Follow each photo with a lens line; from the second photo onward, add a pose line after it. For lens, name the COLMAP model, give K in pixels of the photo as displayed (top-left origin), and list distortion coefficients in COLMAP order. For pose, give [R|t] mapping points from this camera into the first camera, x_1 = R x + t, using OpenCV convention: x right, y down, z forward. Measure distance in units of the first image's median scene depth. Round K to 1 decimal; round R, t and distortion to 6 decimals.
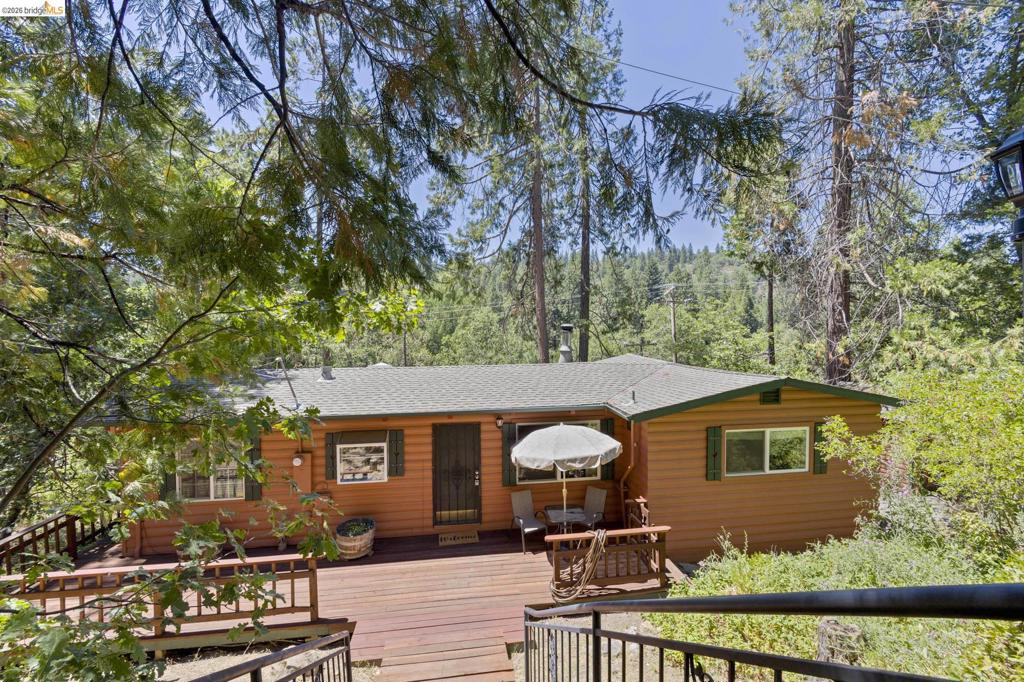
lens RADIAL K [[435.2, 0, 511.0], [0, 435.2, 338.2], [0, 0, 1]] dist [-0.000085, 0.000013]
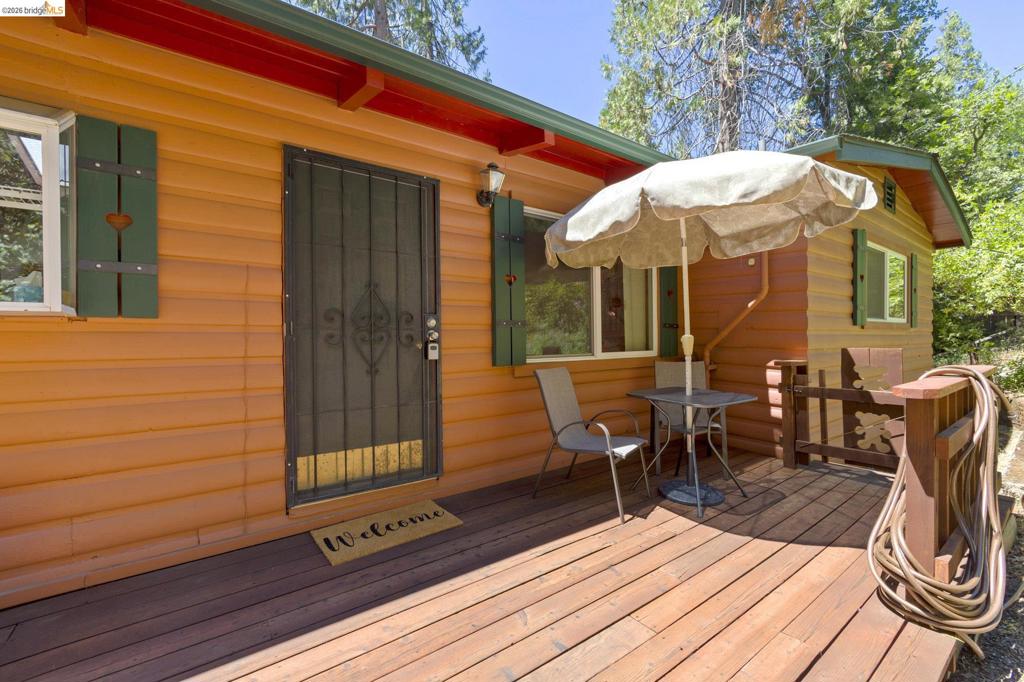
lens RADIAL K [[435.2, 0, 513.7], [0, 435.2, 341.3], [0, 0, 1]] dist [-0.000085, 0.000013]
pose [[0.876998, -0.007665, 0.480433, -0.185137], [0.019318, 0.999627, -0.019317, 0.332482], [-0.480105, 0.026222, 0.876819, 0.681569]]
